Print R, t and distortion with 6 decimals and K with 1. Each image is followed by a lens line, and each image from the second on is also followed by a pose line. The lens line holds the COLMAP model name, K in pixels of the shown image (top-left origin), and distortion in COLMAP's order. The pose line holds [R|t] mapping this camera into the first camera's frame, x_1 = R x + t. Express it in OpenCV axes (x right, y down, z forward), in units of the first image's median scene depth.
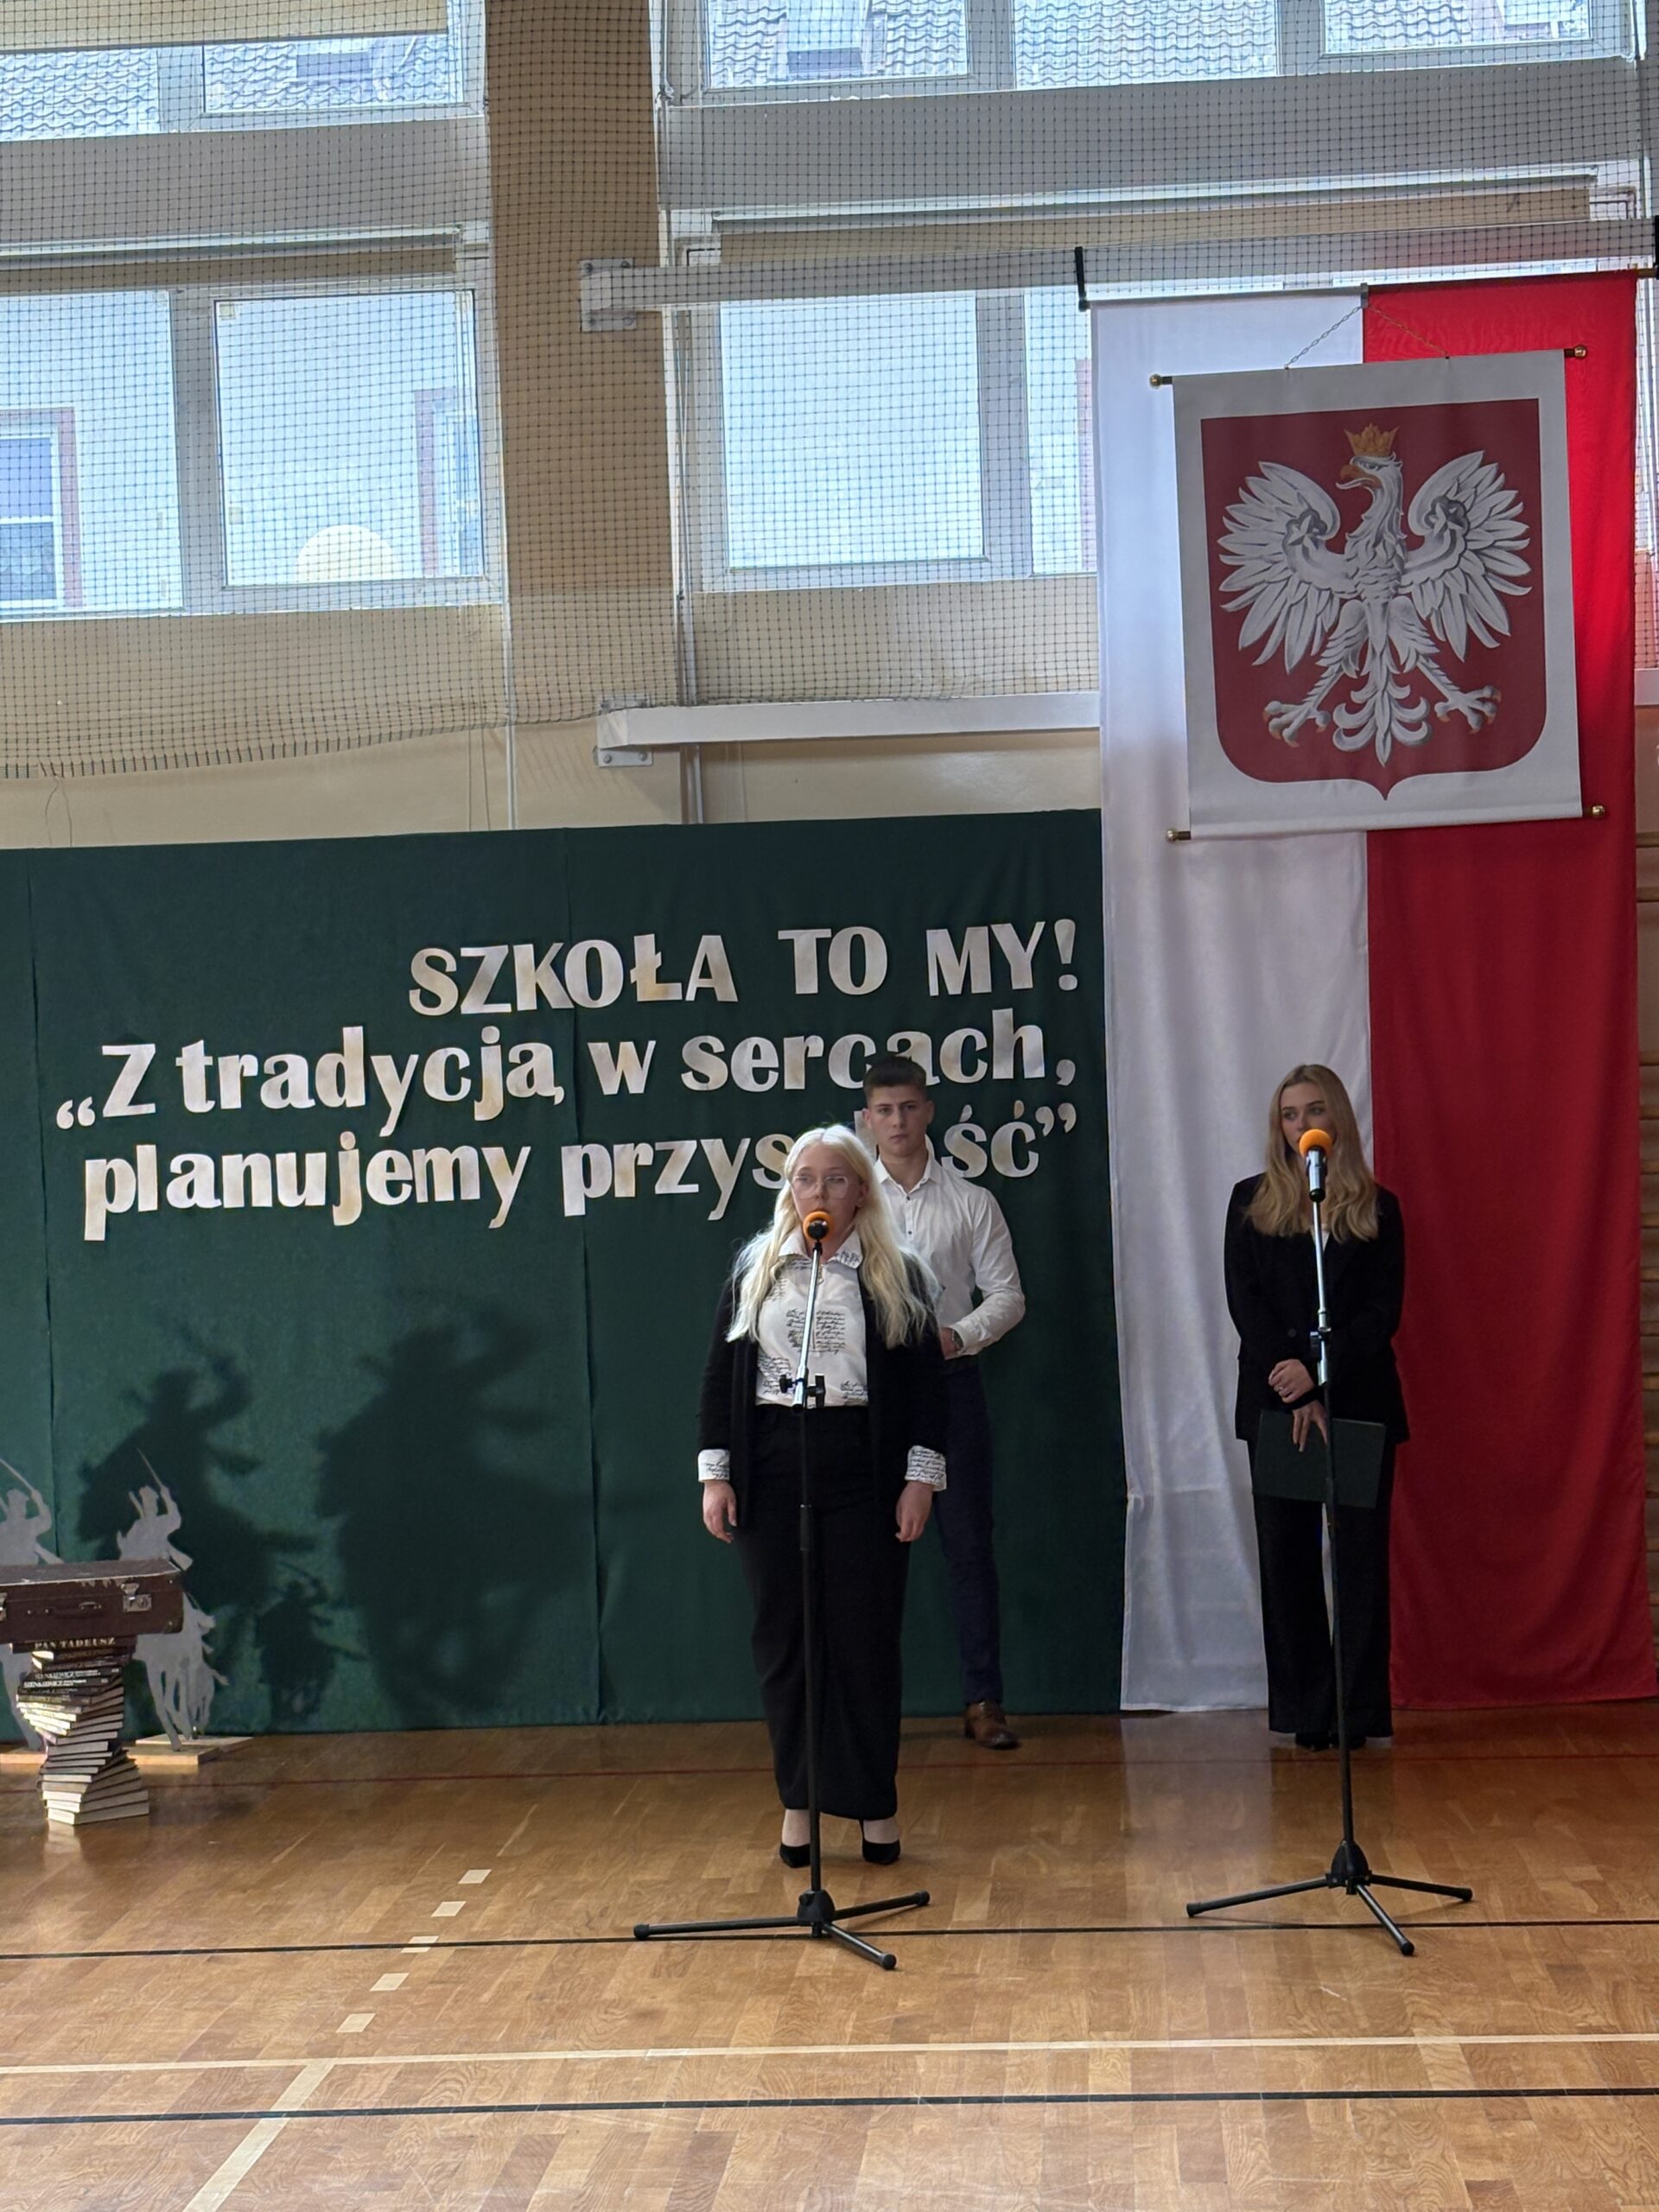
lens RADIAL K [[4166.0, 0, 829.5], [0, 4166.0, 1106.0], [0, 0, 1]] dist [0.237032, -0.151242]
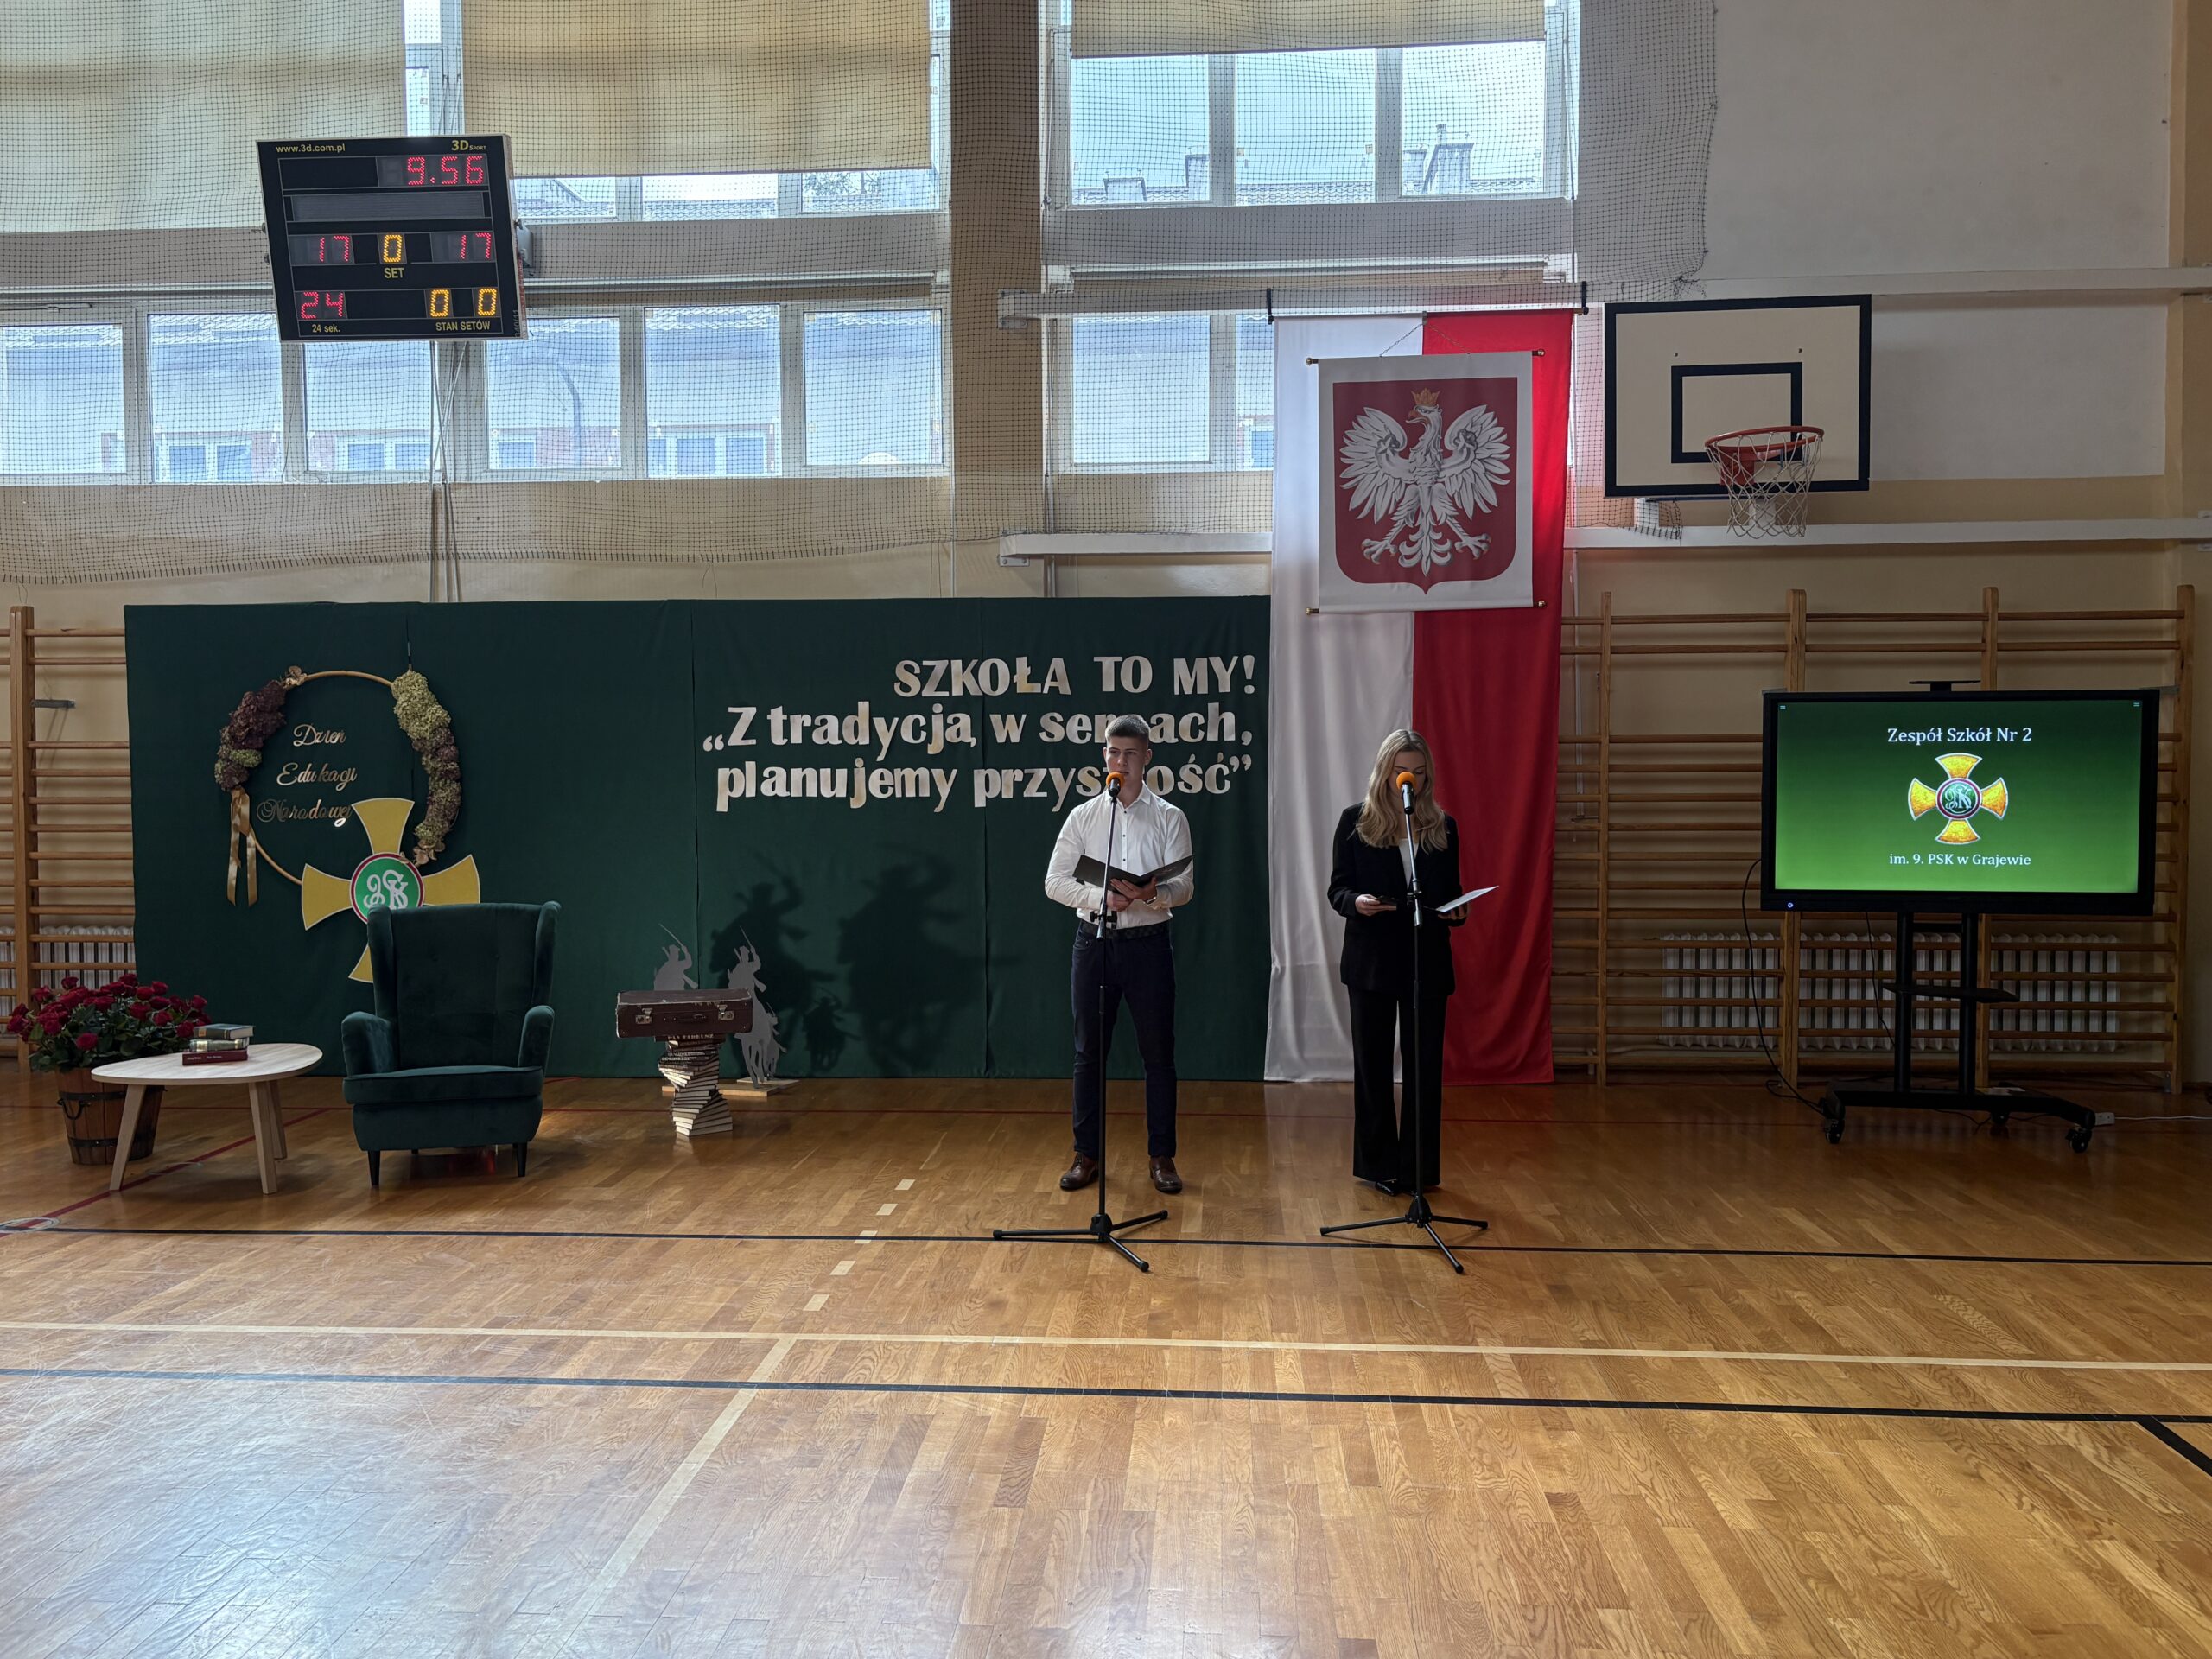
lens RADIAL K [[1717.1, 0, 1101.8], [0, 1717.1, 832.4], [0, 0, 1]] dist [0.129518, -0.192394]
pose [[0.999515, 0.031042, -0.002356, -0.004575], [-0.030915, 0.998629, 0.042238, 0.003499], [0.003664, -0.042145, 0.999105, 0.233579]]
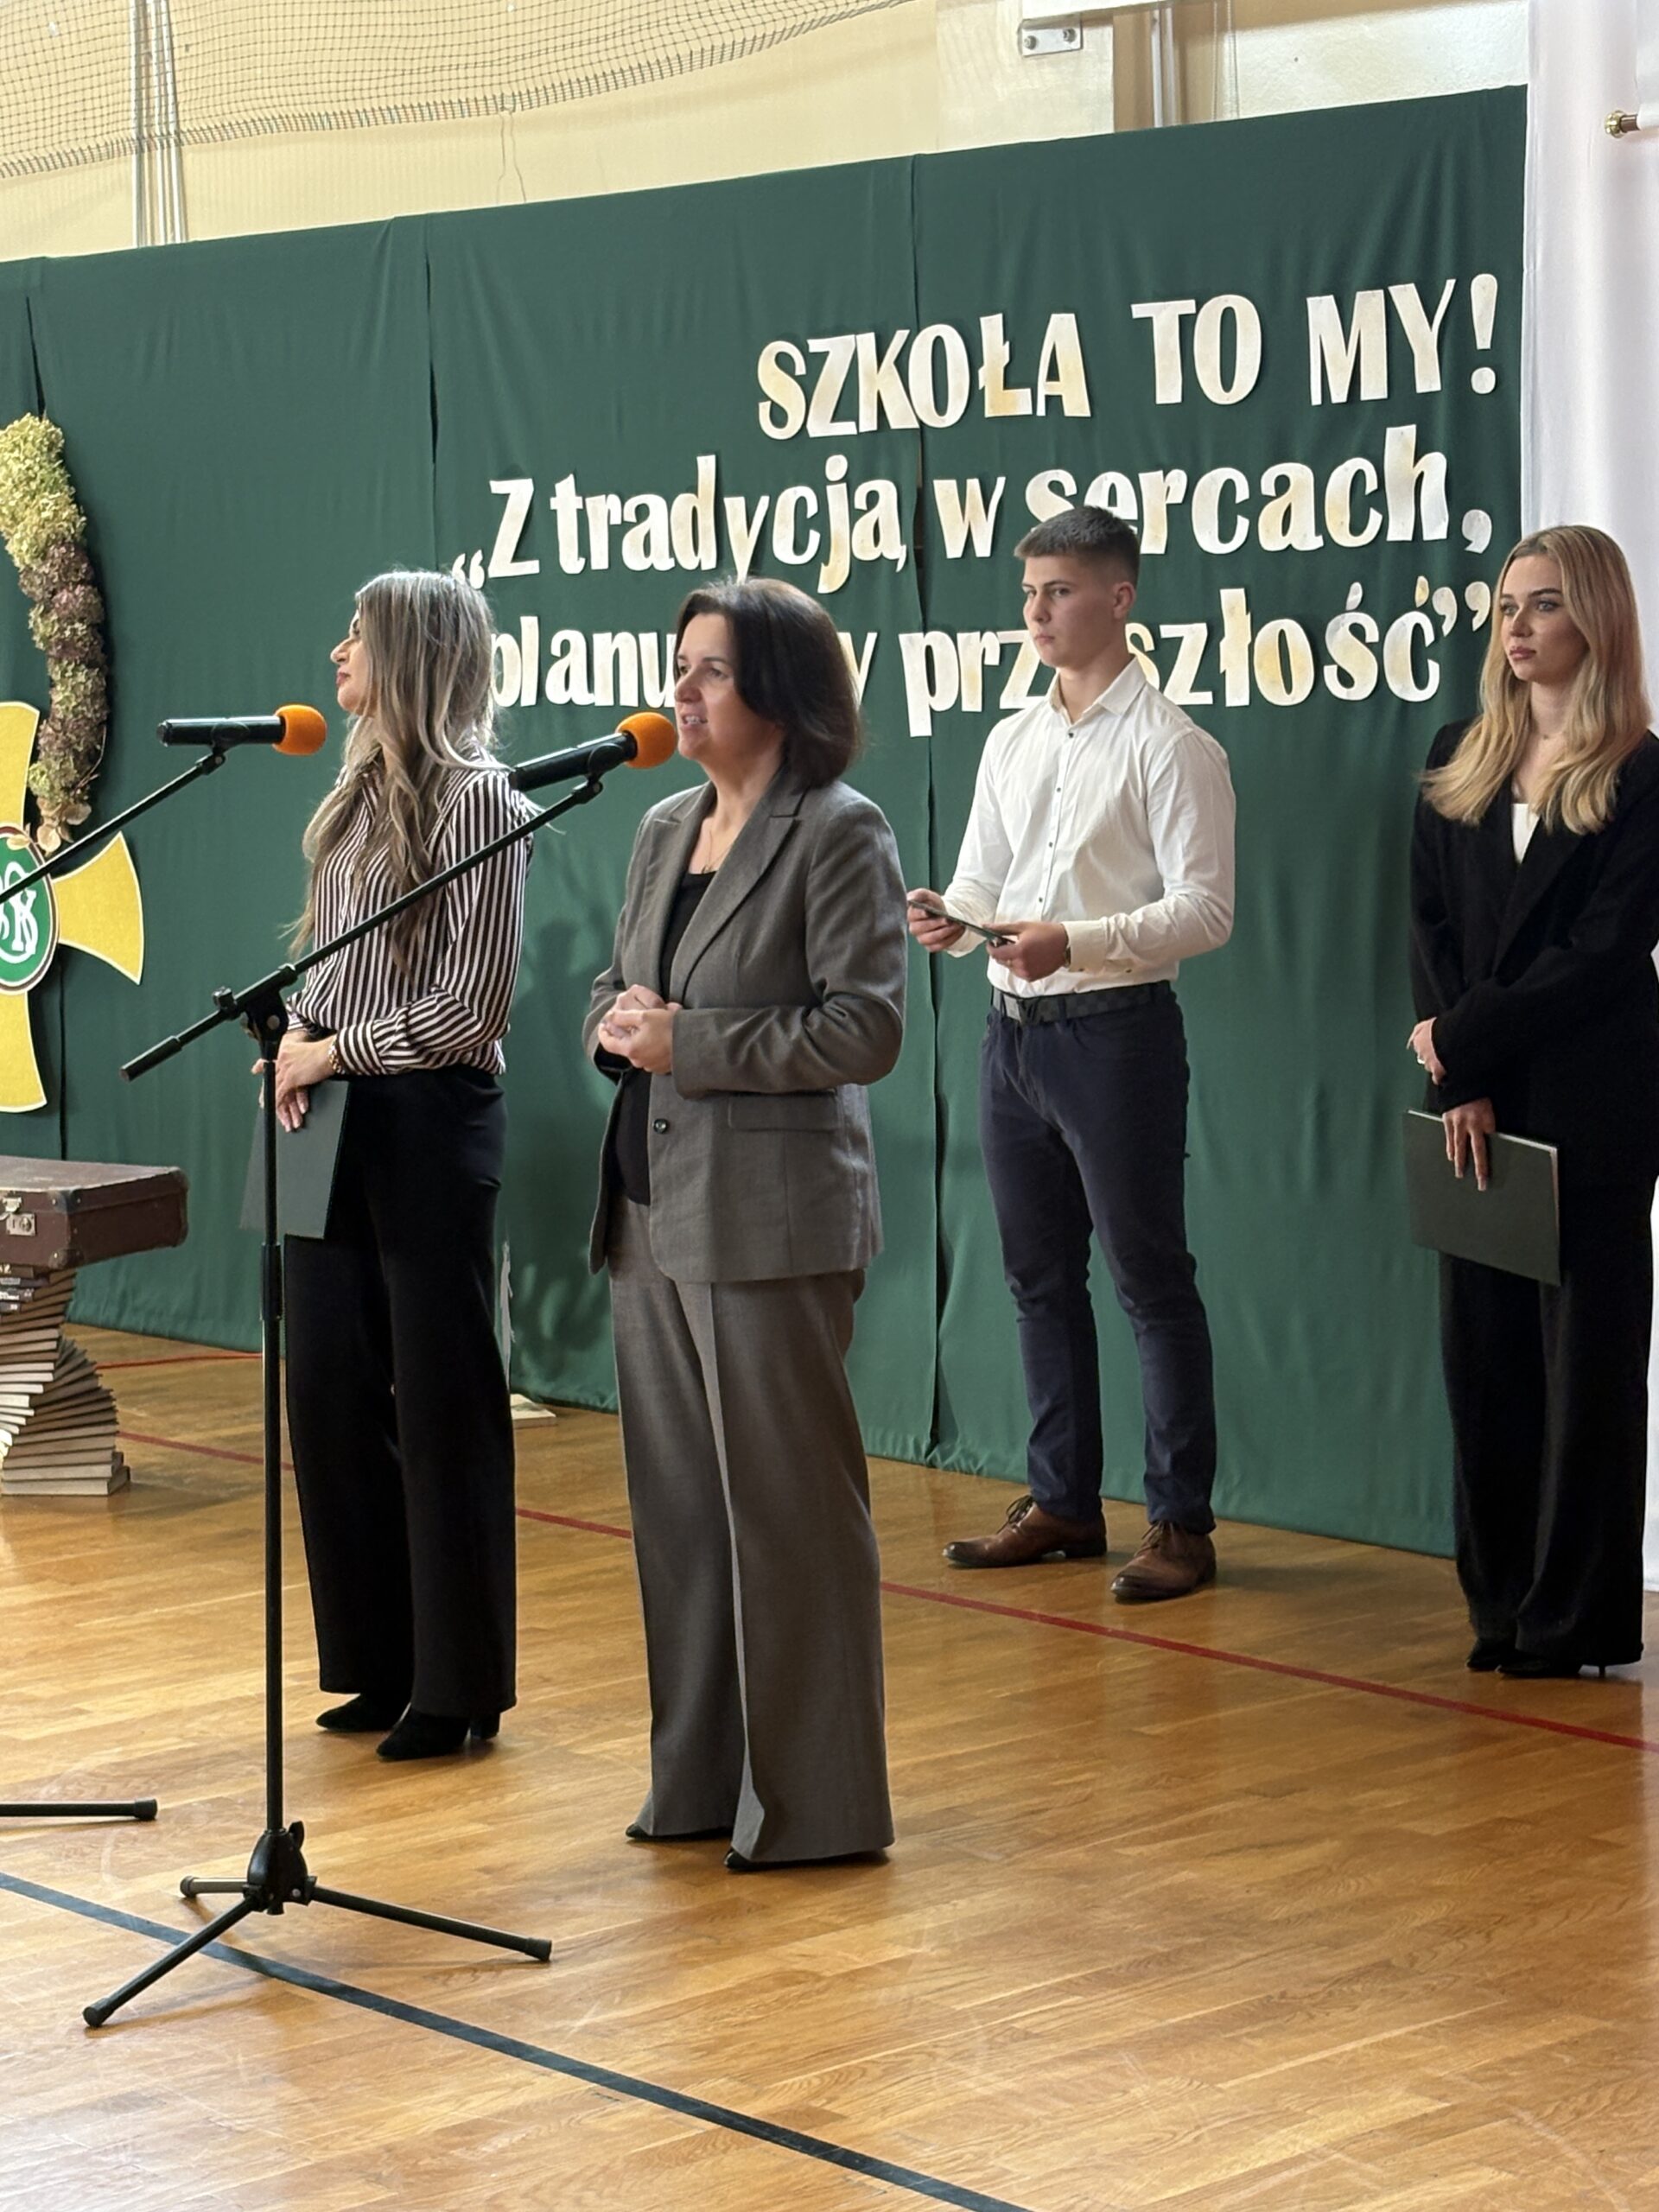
lens RADIAL K [[4915.9, 0, 839.8], [0, 4915.9, 1145.8], [0, 0, 1]] dist [0.247922, -0.970304]
pose [[0.719156, 0.097173, -0.688021, 0.494345], [-0.006471, 0.991067, 0.133210, -0.014723], [0.694819, -0.091347, 0.713360, 0.408873]]
